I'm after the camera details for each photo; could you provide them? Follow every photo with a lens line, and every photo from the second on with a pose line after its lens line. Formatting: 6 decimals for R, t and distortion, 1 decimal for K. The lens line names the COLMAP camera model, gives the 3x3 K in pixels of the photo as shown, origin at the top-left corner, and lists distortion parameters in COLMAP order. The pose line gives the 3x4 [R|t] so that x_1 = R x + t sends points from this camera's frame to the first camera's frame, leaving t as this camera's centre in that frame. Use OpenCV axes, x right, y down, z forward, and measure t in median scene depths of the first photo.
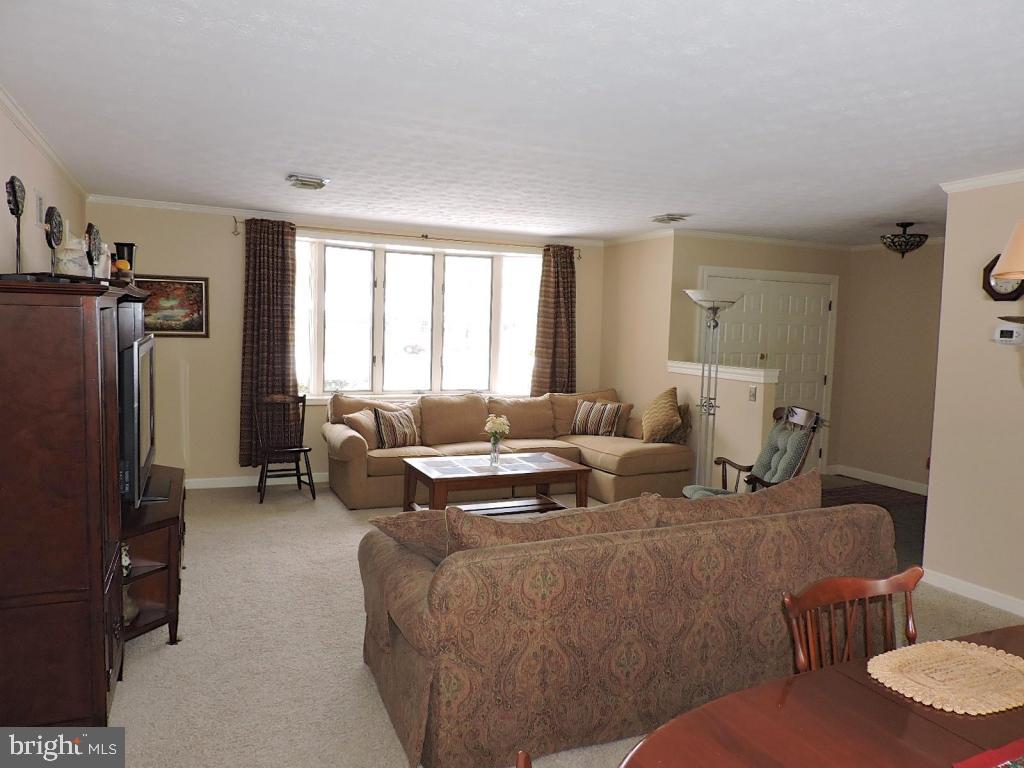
lens RADIAL K [[731.5, 0, 512.7], [0, 731.5, 383.5], [0, 0, 1]] dist [-0.003774, -0.007181]
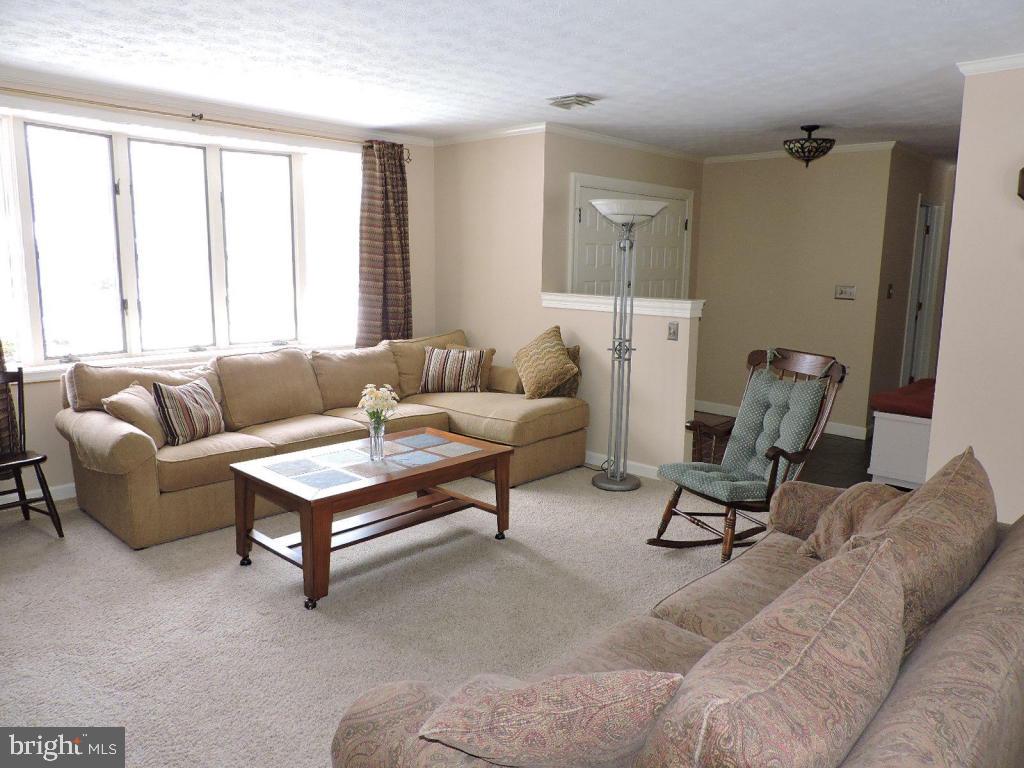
lens RADIAL K [[731.5, 0, 510.3], [0, 731.5, 383.8], [0, 0, 1]] dist [-0.003774, -0.007181]
pose [[0.928571, -0.076455, 0.363194, -0.122862], [0.040553, 0.993594, 0.105479, -0.018840], [-0.368932, -0.083216, 0.925724, 0.274871]]
